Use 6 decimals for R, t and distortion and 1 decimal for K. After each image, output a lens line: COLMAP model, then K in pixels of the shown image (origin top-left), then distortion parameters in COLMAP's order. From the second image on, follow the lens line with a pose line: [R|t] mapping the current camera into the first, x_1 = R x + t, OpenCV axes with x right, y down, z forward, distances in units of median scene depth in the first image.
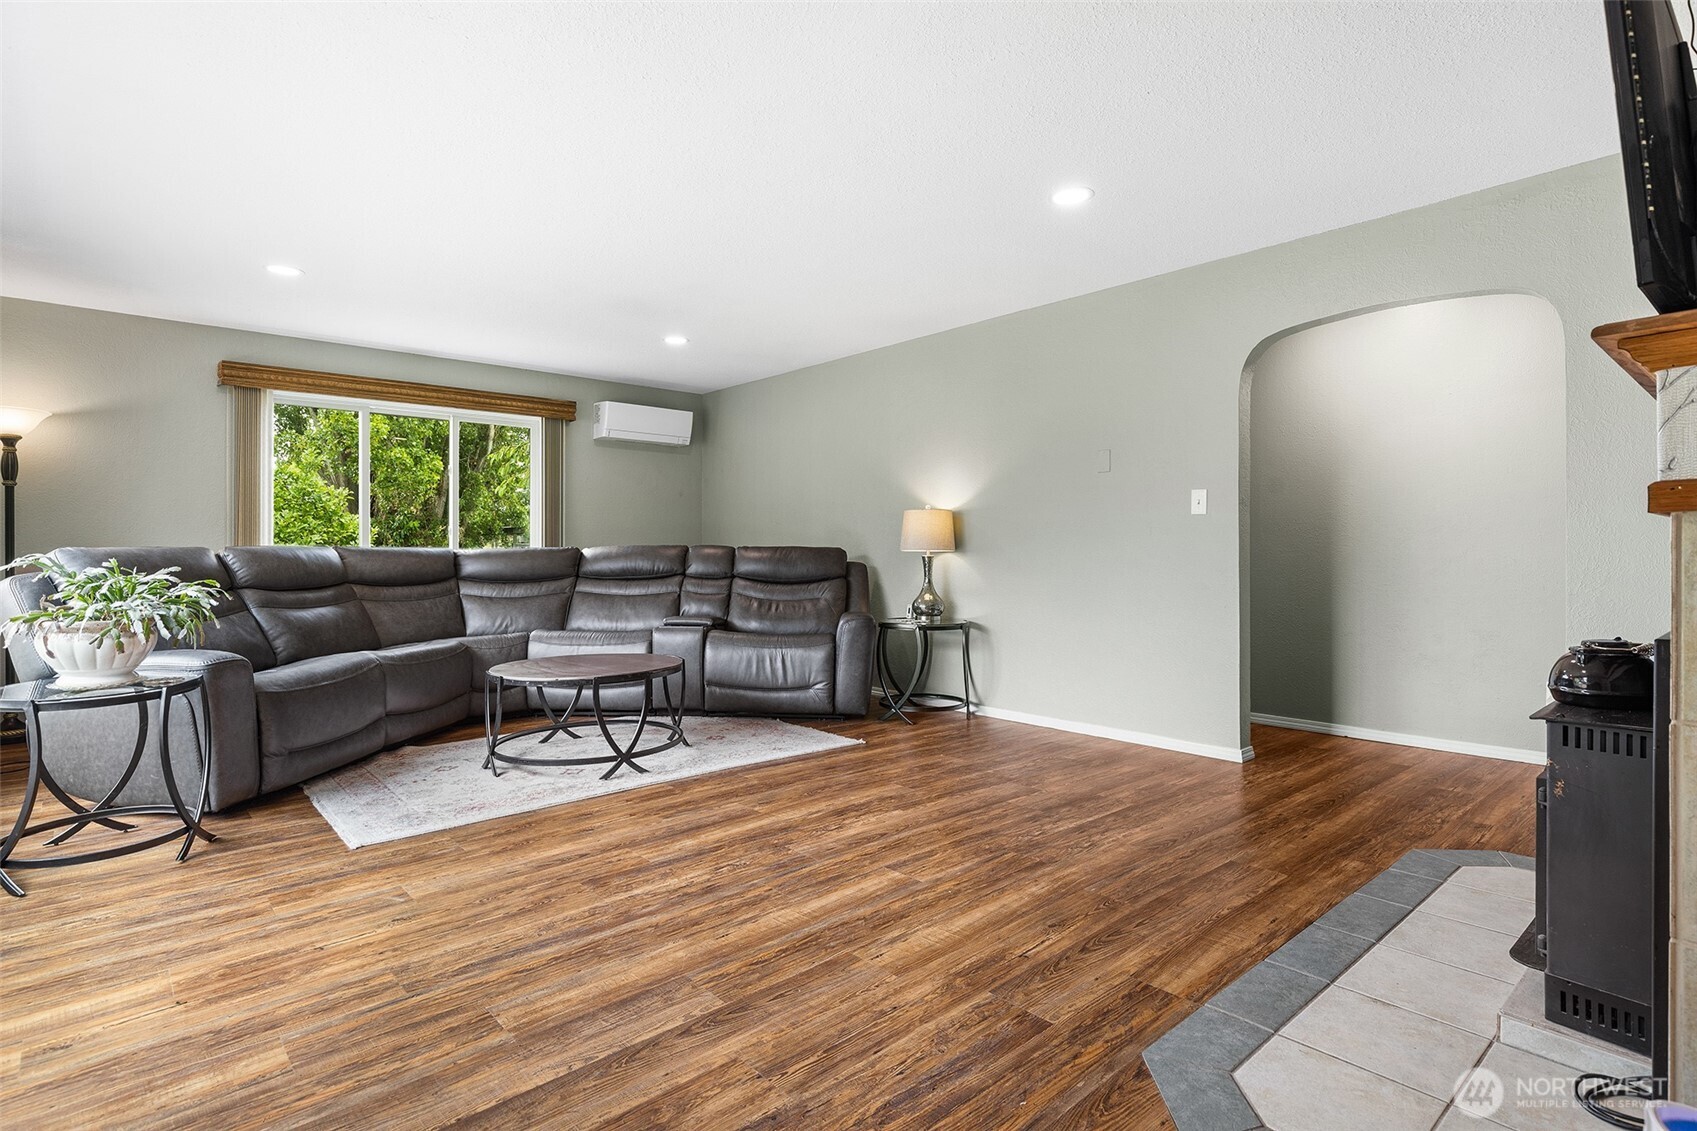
lens RADIAL K [[857.2, 0, 848.2], [0, 857.2, 556.2], [0, 0, 1]] dist [-0.003475, -0.000341]
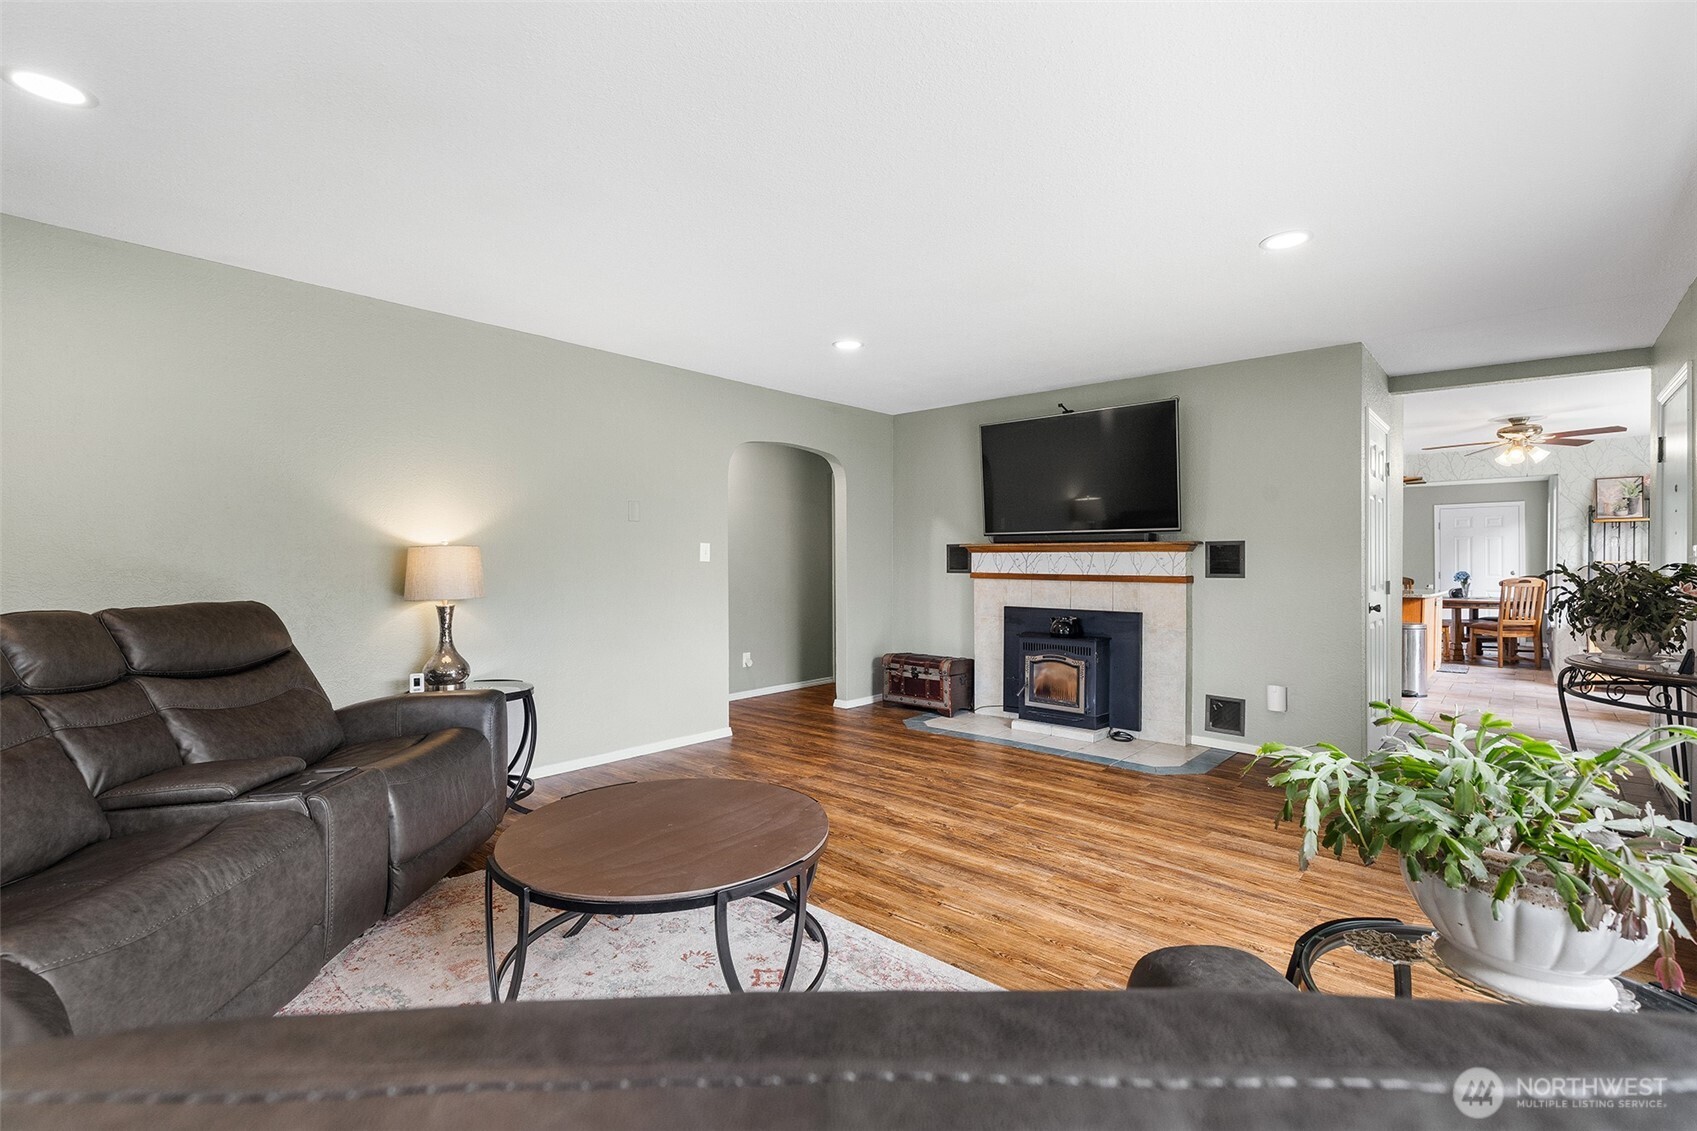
lens RADIAL K [[776.0, 0, 848.1], [0, 776.0, 566.0], [0, 0, 1]] dist [-0.000253, -0.000007]
pose [[-0.120953, -0.010452, 0.992603, -1.272218], [0.006189, 0.999917, 0.011283, -0.083363], [-0.992639, 0.007508, -0.120879, 1.432506]]
